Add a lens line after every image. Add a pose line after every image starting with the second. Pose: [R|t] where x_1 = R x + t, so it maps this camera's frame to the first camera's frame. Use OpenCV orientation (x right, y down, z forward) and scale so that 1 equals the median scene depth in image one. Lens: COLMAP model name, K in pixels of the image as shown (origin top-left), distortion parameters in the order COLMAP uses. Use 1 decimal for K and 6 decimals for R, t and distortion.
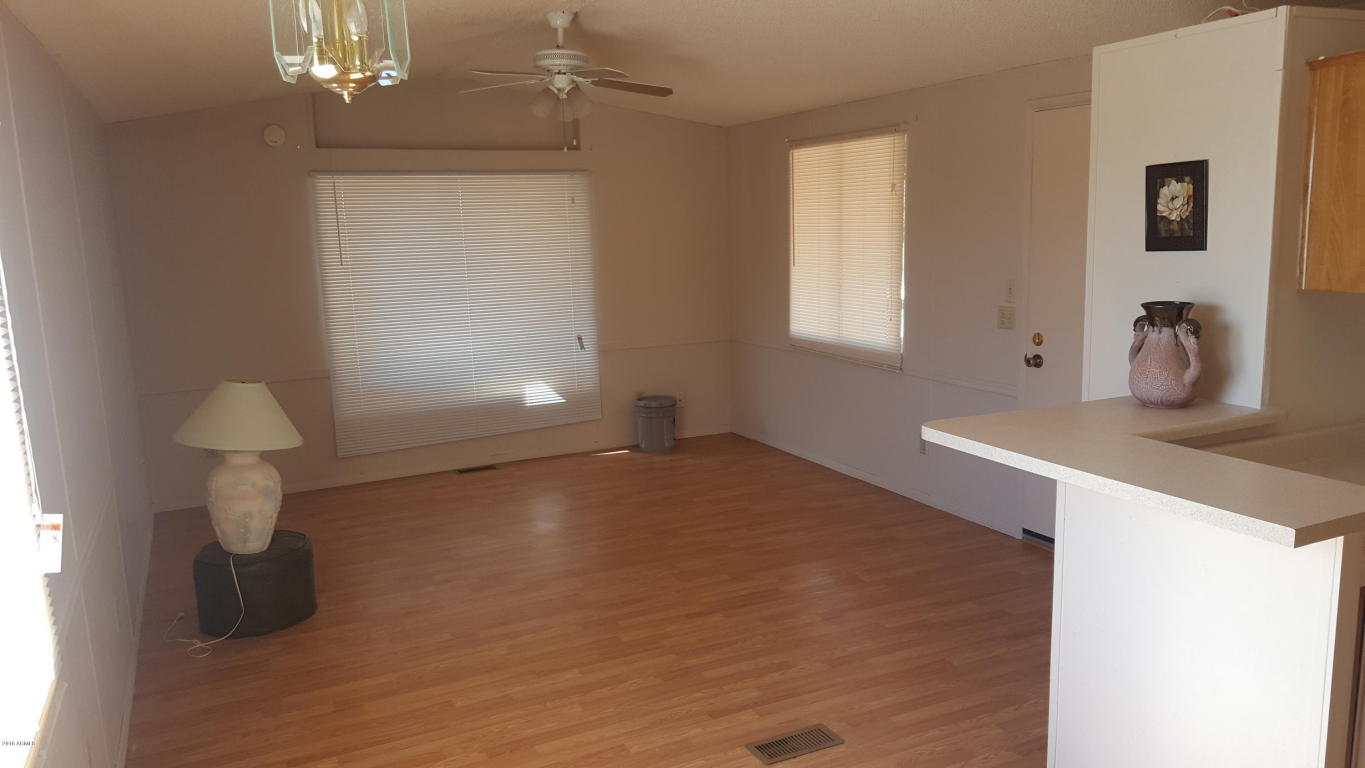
lens RADIAL K [[1006.8, 0, 675.9], [0, 1006.8, 393.8], [0, 0, 1]] dist [0.042678, -0.063712]
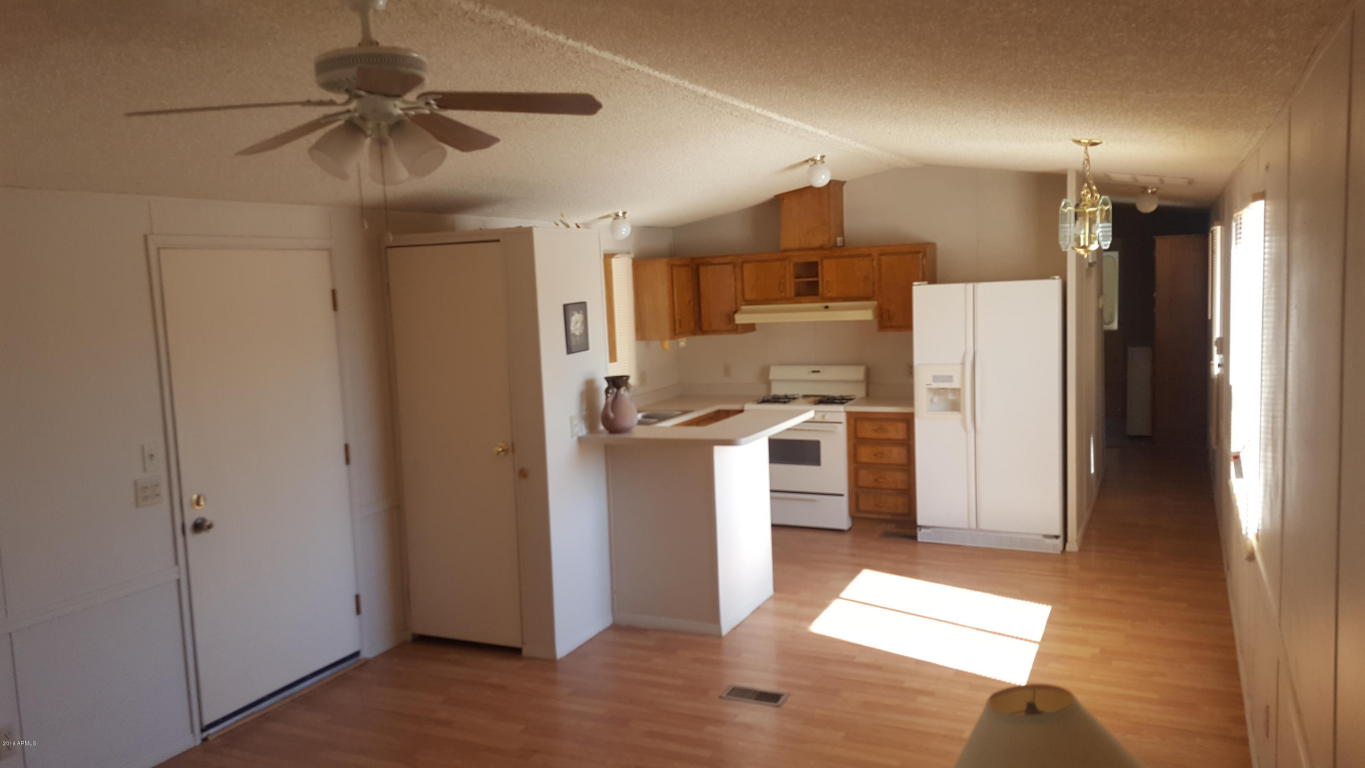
lens RADIAL K [[1006.8, 0, 674.7], [0, 1006.8, 377.1], [0, 0, 1]] dist [0.042678, -0.063712]
pose [[-0.631745, -0.002670, 0.775172, -0.989056], [0.202784, 0.964602, 0.168586, -0.372306], [-0.748182, 0.263696, -0.608841, 2.016198]]
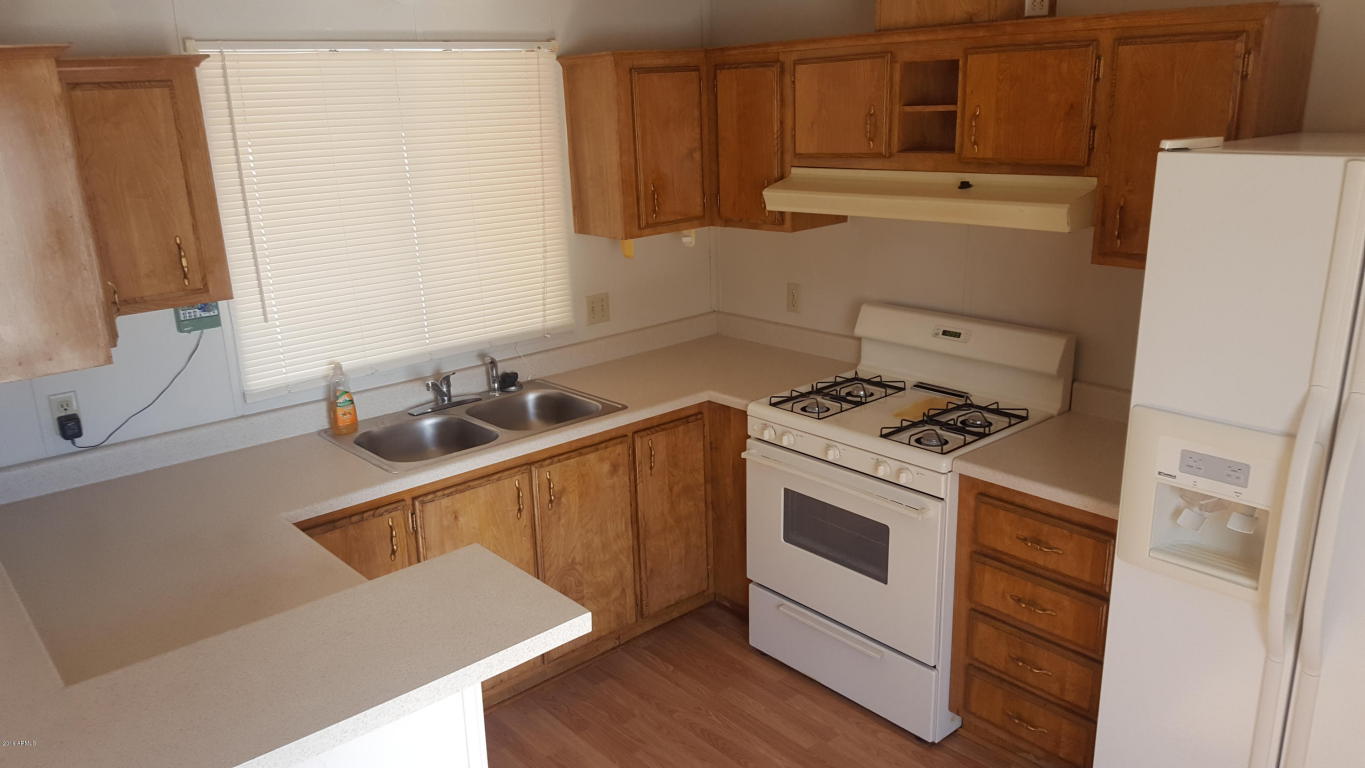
lens RADIAL K [[1006.8, 0, 687.2], [0, 1006.8, 398.8], [0, 0, 1]] dist [0.042678, -0.063712]
pose [[-0.290310, -0.230660, 0.928717, -0.157679], [0.209891, 0.931533, 0.296970, -0.195072], [-0.933630, 0.281143, -0.222020, 0.690267]]
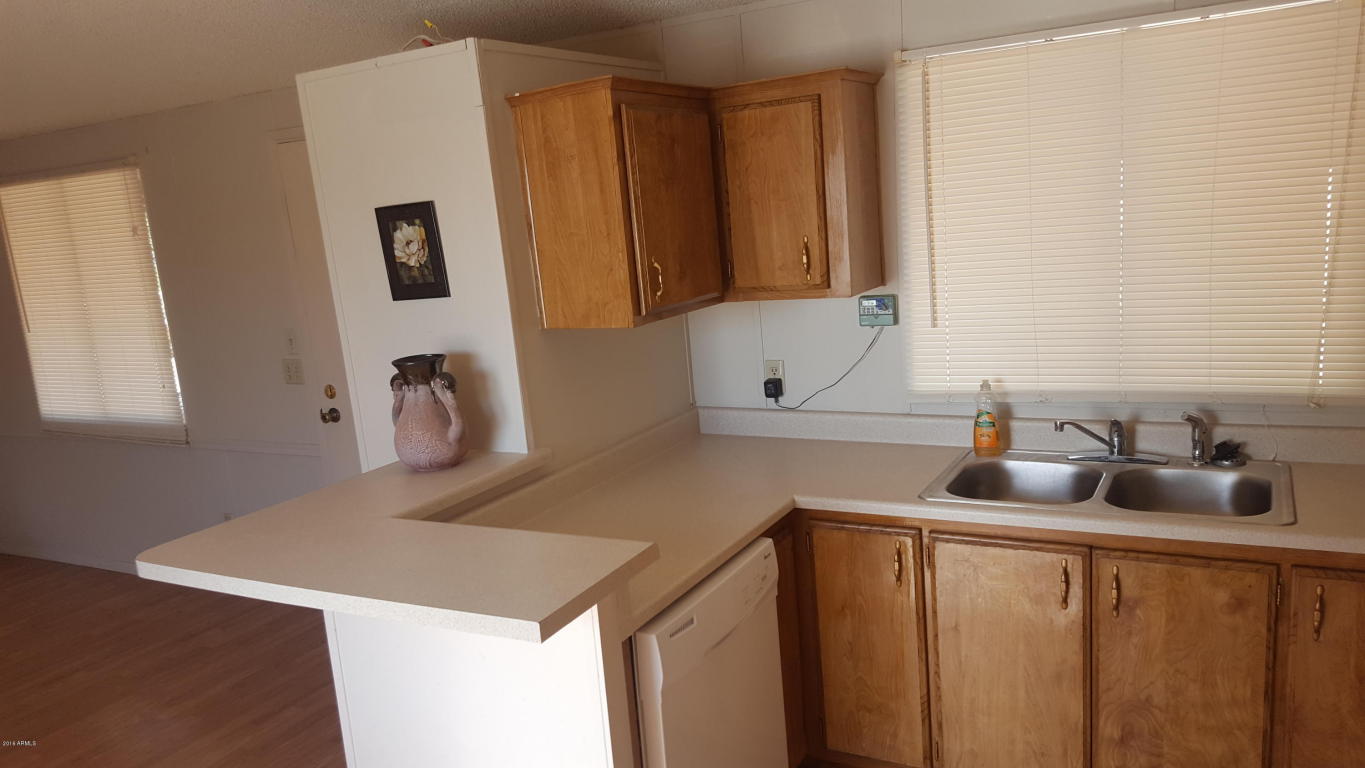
lens RADIAL K [[1006.8, 0, 684.0], [0, 1006.8, 416.7], [0, 0, 1]] dist [0.042678, -0.063712]
pose [[0.802994, -0.155793, 0.575265, 0.143285], [0.156815, 0.986448, 0.048256, -0.043226], [-0.574987, 0.051461, 0.816543, 0.117440]]
